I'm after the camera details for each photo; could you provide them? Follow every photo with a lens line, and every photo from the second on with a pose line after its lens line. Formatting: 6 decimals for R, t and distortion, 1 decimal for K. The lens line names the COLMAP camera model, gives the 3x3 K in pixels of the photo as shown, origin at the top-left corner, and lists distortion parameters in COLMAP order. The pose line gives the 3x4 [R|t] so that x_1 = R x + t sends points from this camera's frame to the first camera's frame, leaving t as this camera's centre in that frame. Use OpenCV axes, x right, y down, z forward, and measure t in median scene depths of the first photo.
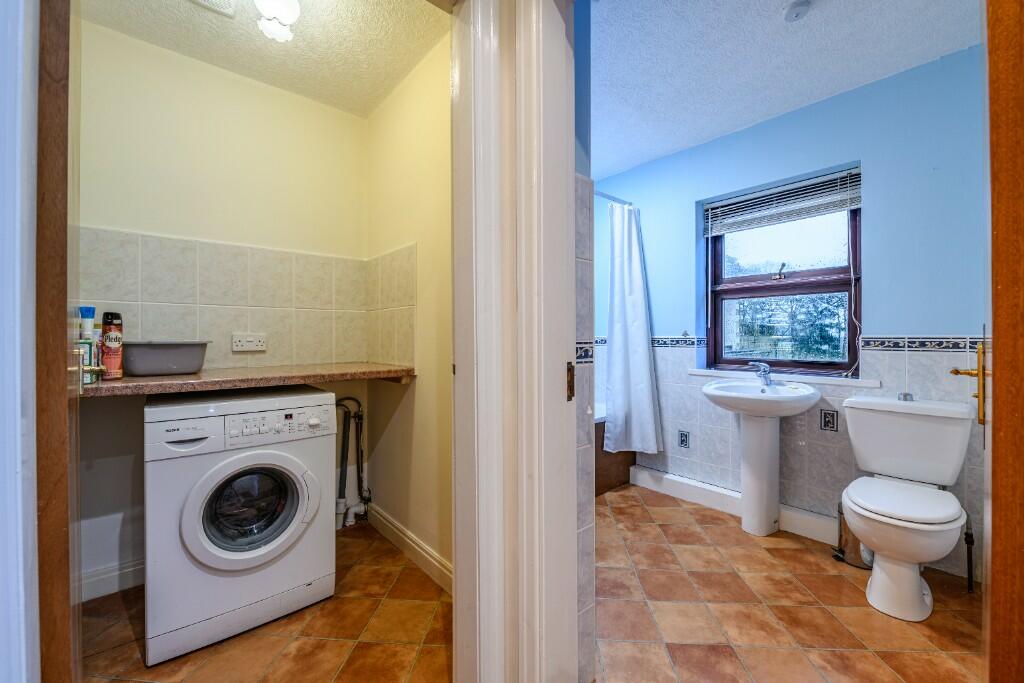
lens RADIAL K [[402.8, 0, 517.2], [0, 402.8, 334.4], [0, 0, 1]] dist [-0.006352, -0.000572]
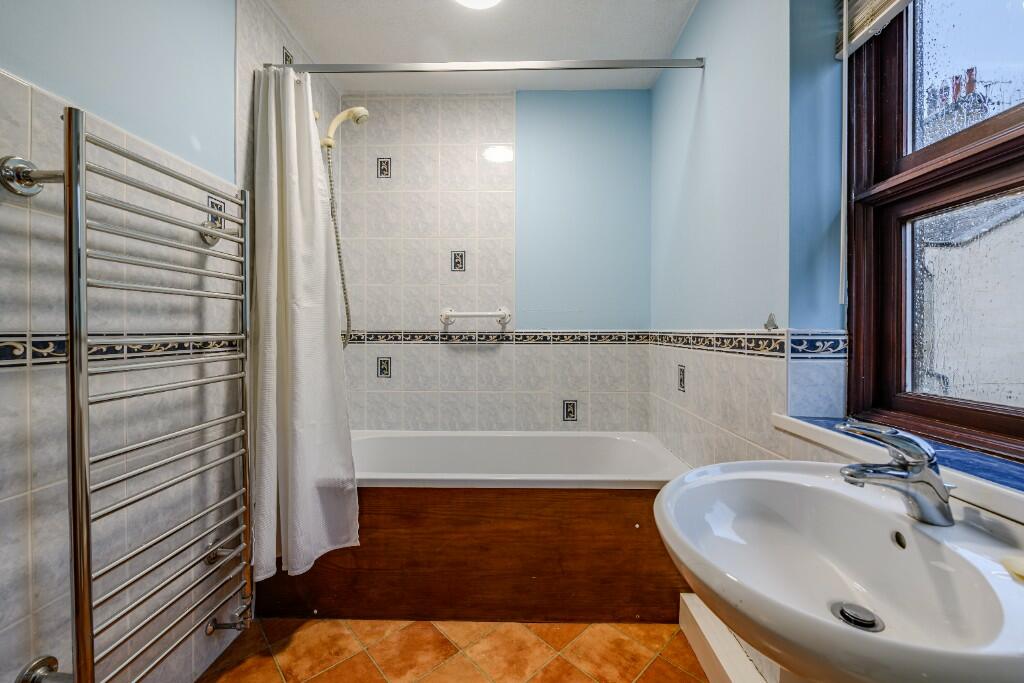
lens RADIAL K [[402.8, 0, 514.8], [0, 402.8, 333.6], [0, 0, 1]] dist [-0.006352, -0.000572]
pose [[0.741911, 0.005645, -0.670475, 0.613498], [0.001100, 0.999953, 0.009637, 0.005492], [0.670498, -0.007888, 0.741870, 0.663264]]
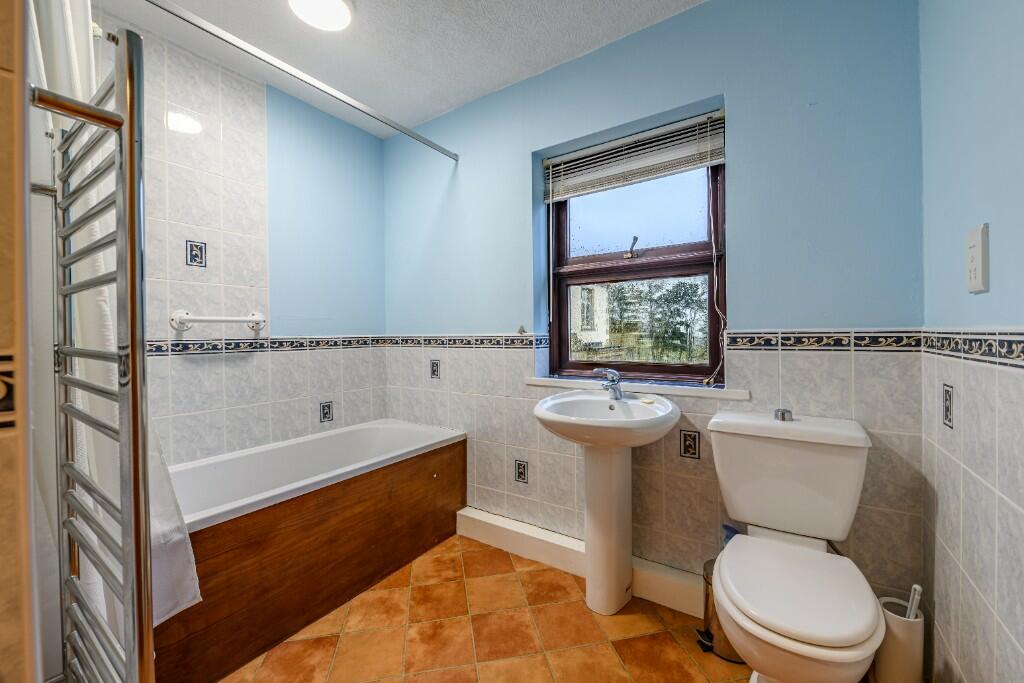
lens RADIAL K [[402.8, 0, 515.0], [0, 402.8, 334.9], [0, 0, 1]] dist [-0.006352, -0.000572]
pose [[0.962904, -0.011133, 0.269614, 0.252828], [0.010066, 0.999935, 0.005338, 0.003125], [-0.269656, -0.002426, 0.962954, 0.351307]]
